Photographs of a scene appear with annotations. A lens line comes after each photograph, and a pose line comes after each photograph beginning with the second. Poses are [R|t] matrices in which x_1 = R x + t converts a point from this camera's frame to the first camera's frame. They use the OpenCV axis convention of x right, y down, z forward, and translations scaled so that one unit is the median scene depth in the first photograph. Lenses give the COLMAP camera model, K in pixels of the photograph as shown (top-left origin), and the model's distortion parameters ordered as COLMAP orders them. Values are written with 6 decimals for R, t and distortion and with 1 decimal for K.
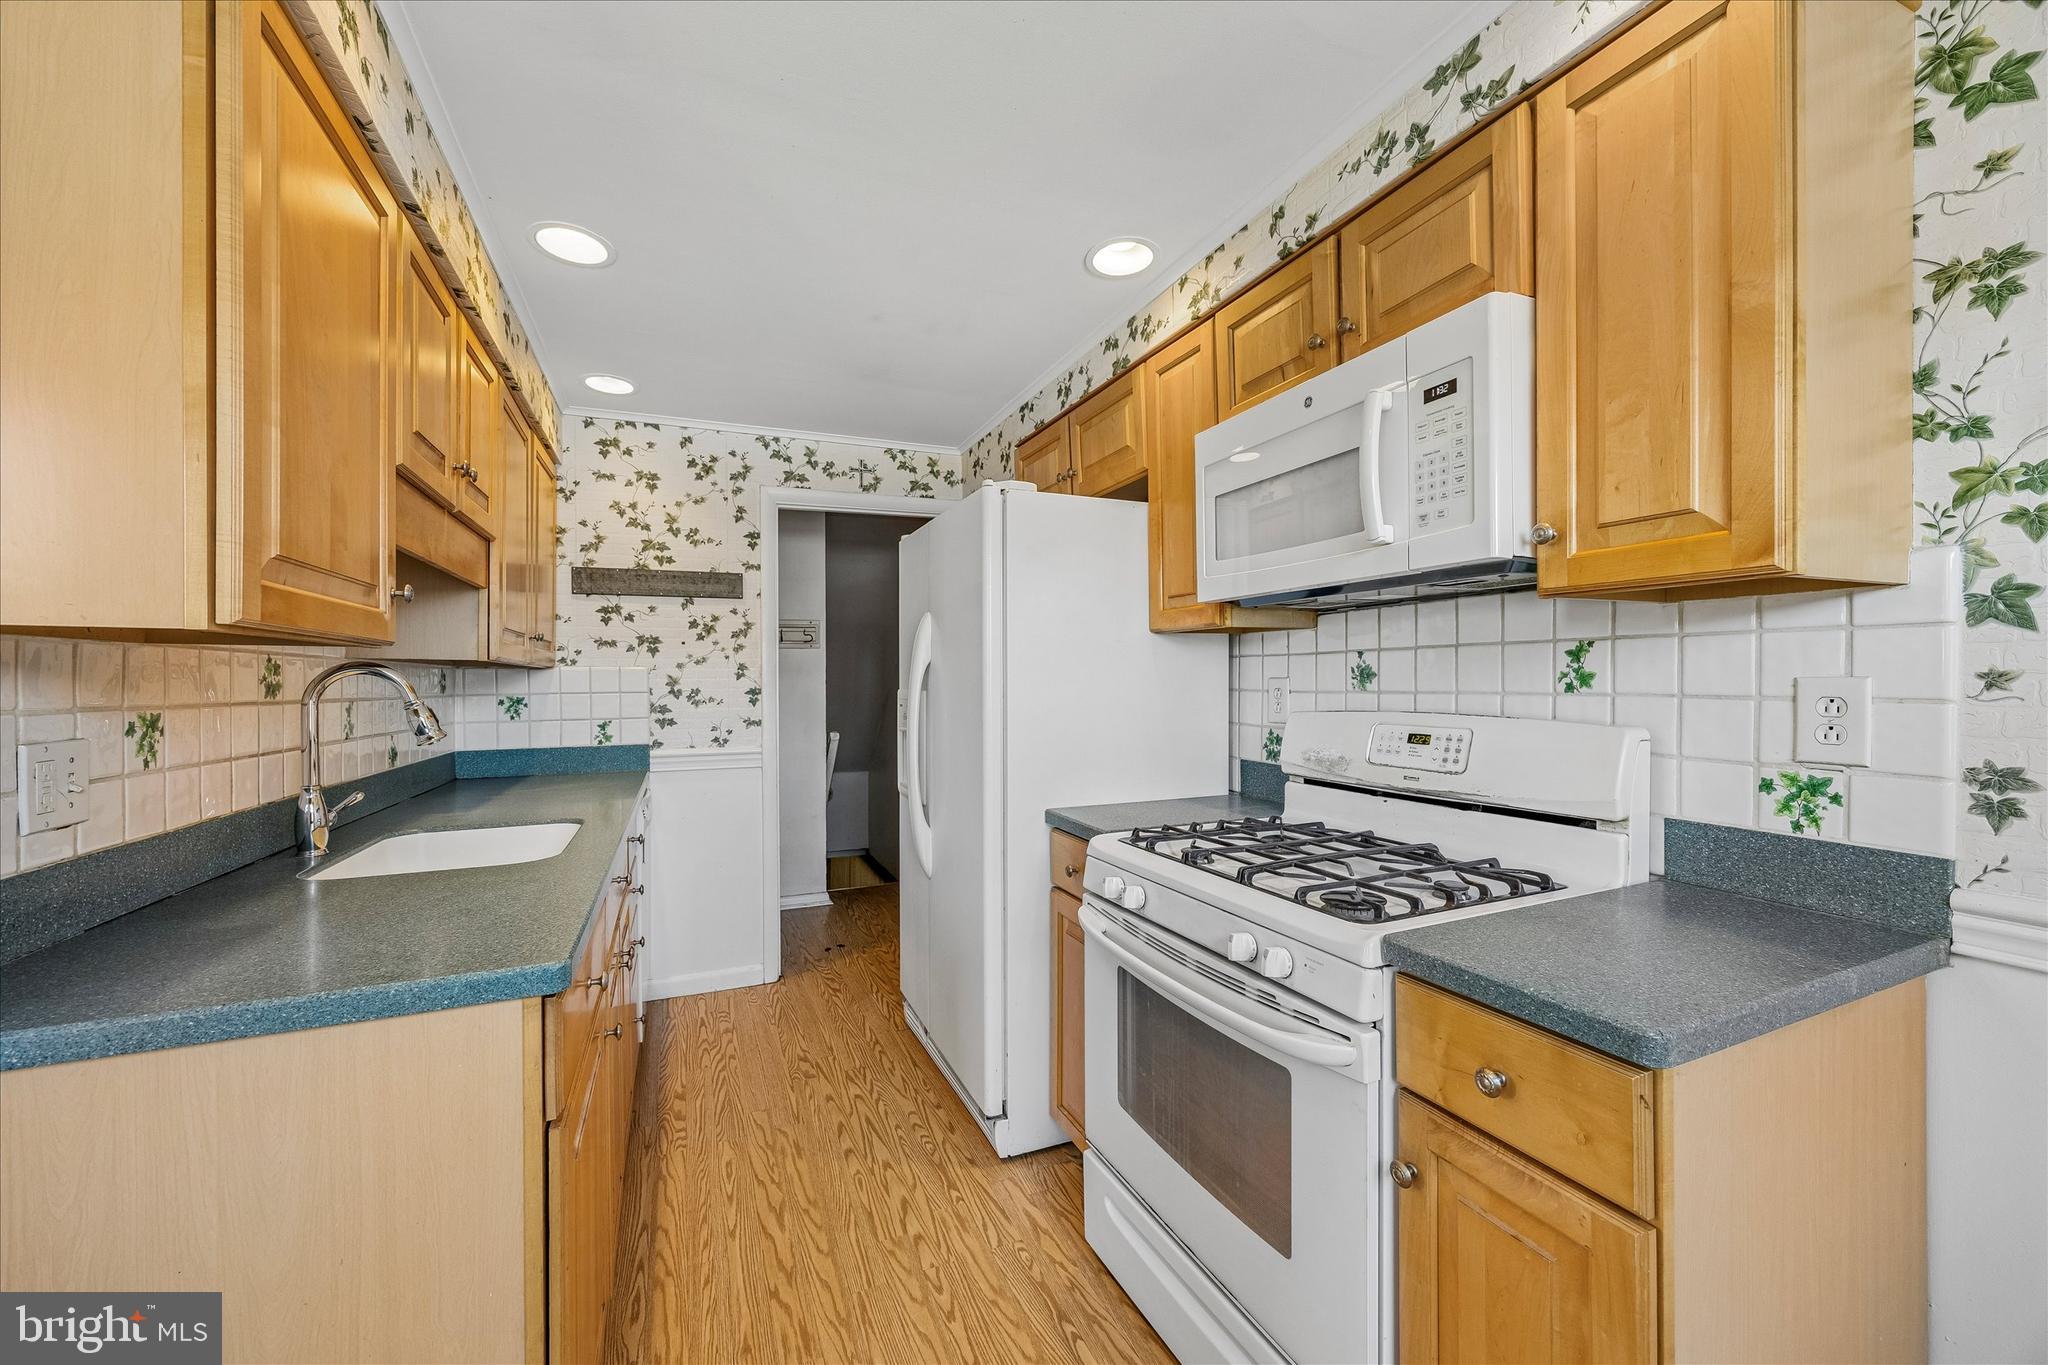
lens RADIAL K [[788.7, 0, 1022.3], [0, 788.7, 674.9], [0, 0, 1]] dist [0.001914, 0.000250]
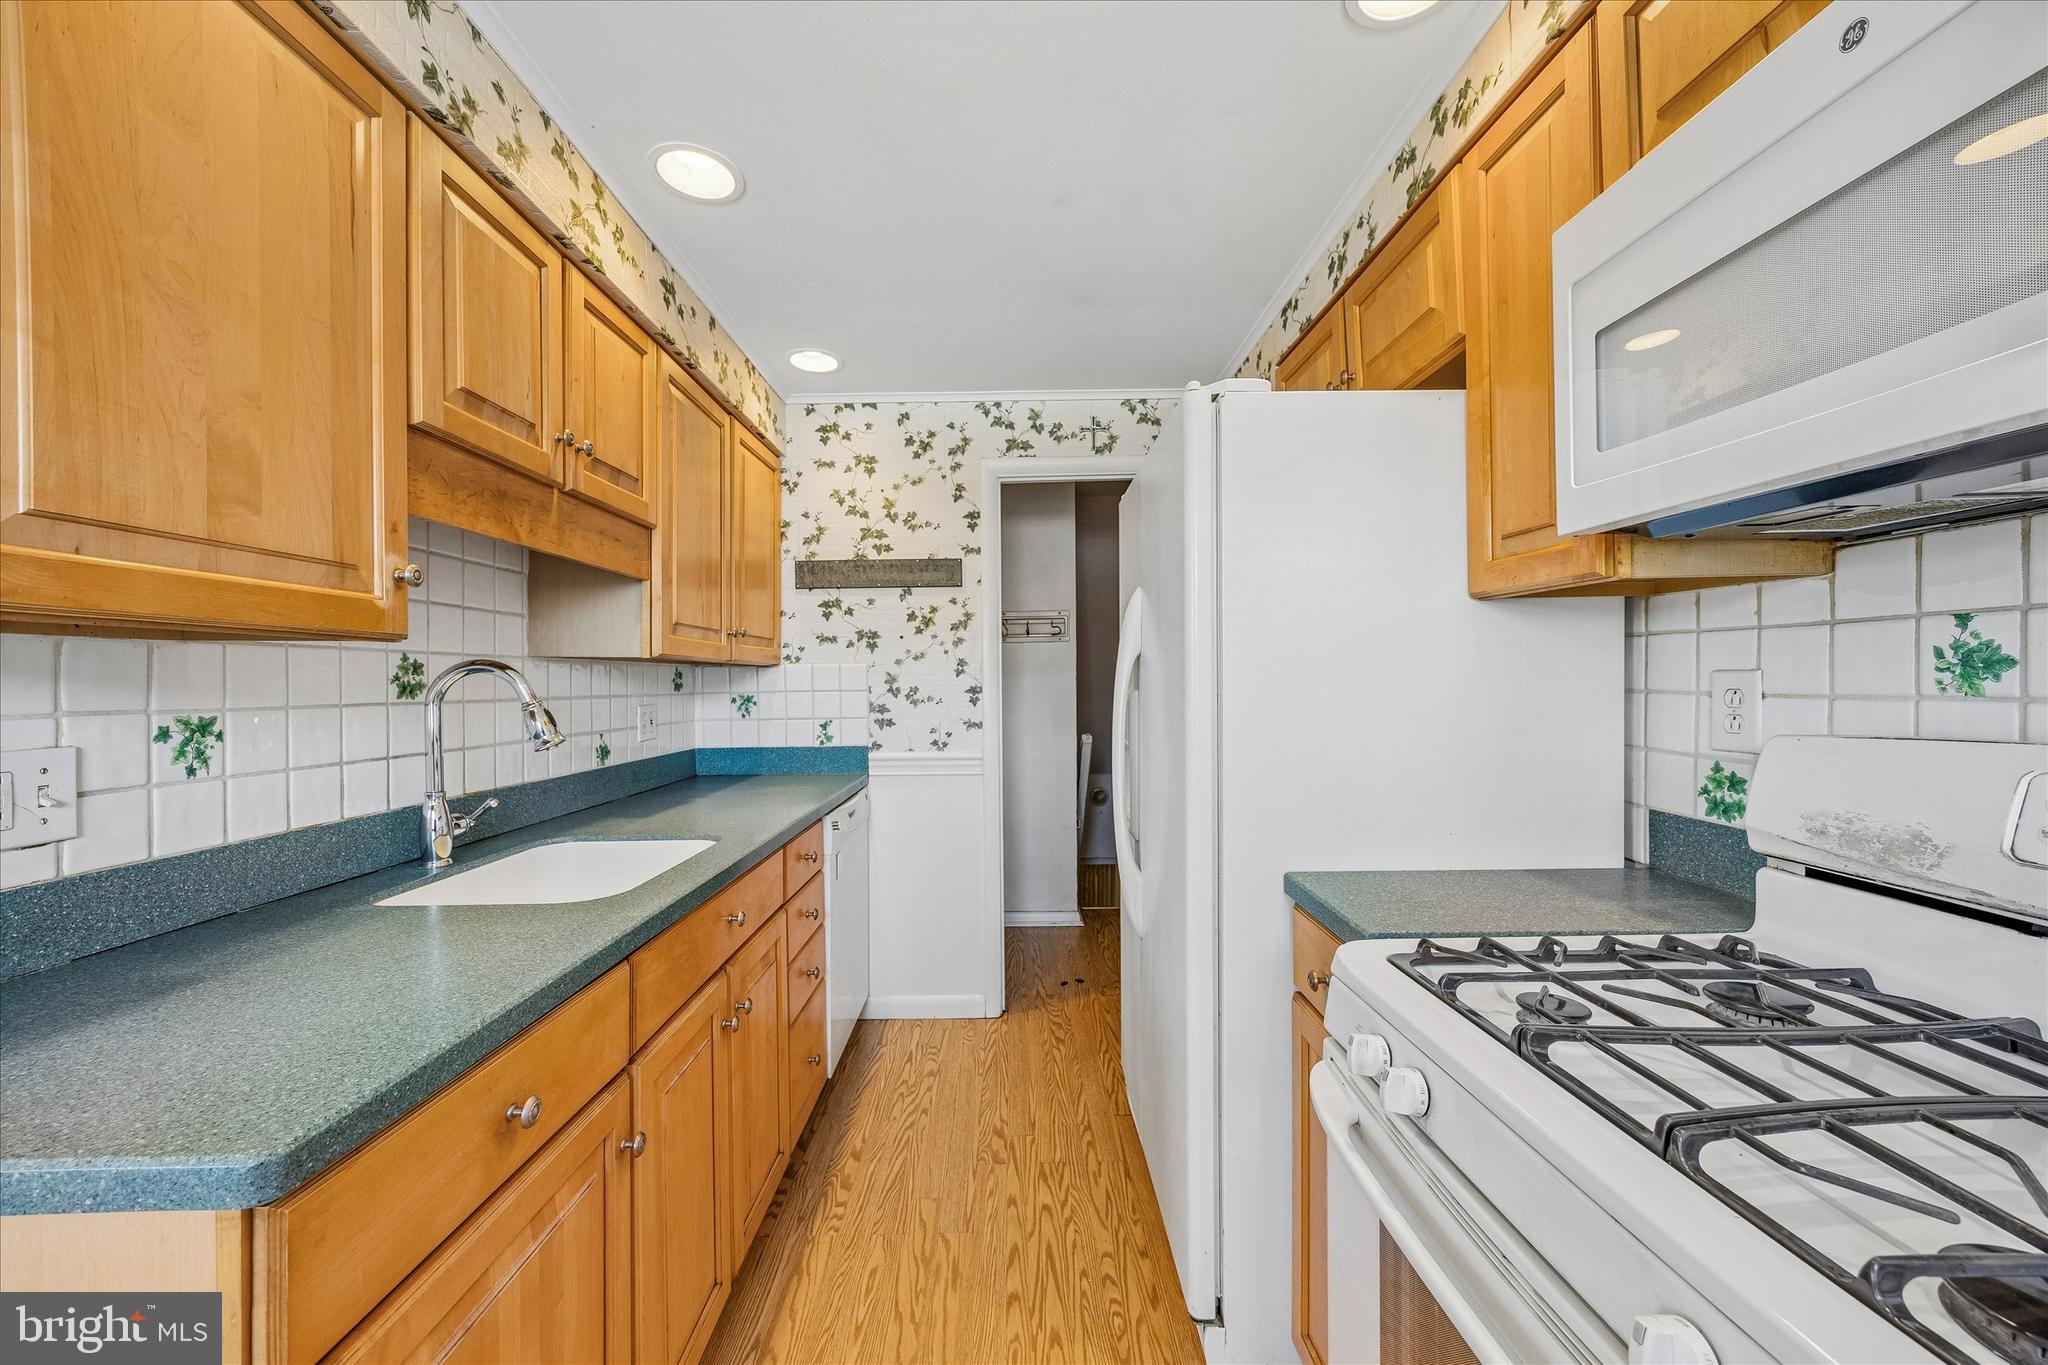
lens RADIAL K [[785.8, 0, 1016.8], [0, 785.8, 679.8], [0, 0, 1]] dist [0.001731, 0.000191]
pose [[0.921628, -0.002171, -0.388069, 0.058597], [0.006544, 0.999929, 0.009946, 0.001280], [0.388020, -0.011706, 0.921577, 0.231998]]
